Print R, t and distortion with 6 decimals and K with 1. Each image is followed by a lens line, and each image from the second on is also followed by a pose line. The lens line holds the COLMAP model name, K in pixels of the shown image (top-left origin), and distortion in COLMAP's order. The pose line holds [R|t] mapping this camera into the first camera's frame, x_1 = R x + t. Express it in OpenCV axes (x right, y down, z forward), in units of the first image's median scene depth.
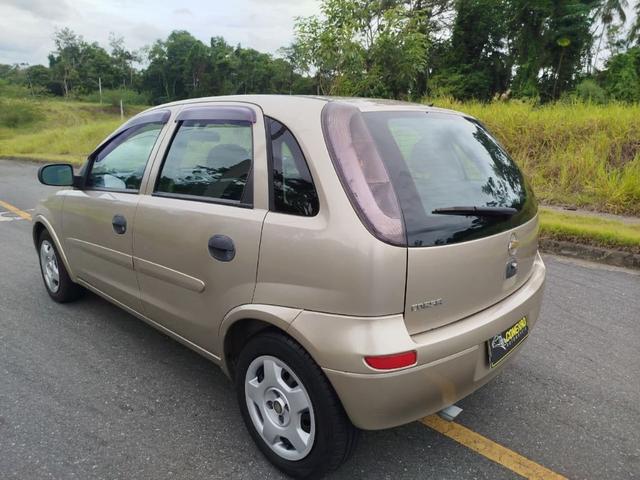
lens RADIAL K [[446.8, 0, 320.9], [0, 446.8, 245.5], [0, 0, 1]] dist [0.000340, 0.006968]
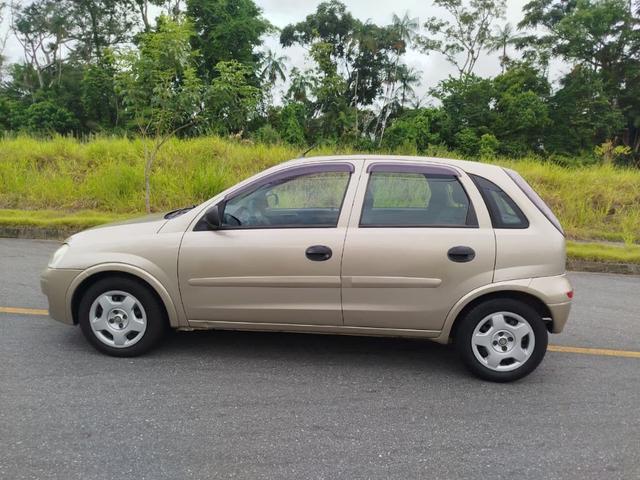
lens RADIAL K [[446.8, 0, 320.9], [0, 446.8, 245.5], [0, 0, 1]] dist [0.000340, 0.006968]
pose [[0.781476, -0.086395, 0.617925, -1.556617], [0.128068, 0.991491, -0.023340, -0.050674], [-0.610650, 0.097376, 0.785891, 0.042826]]
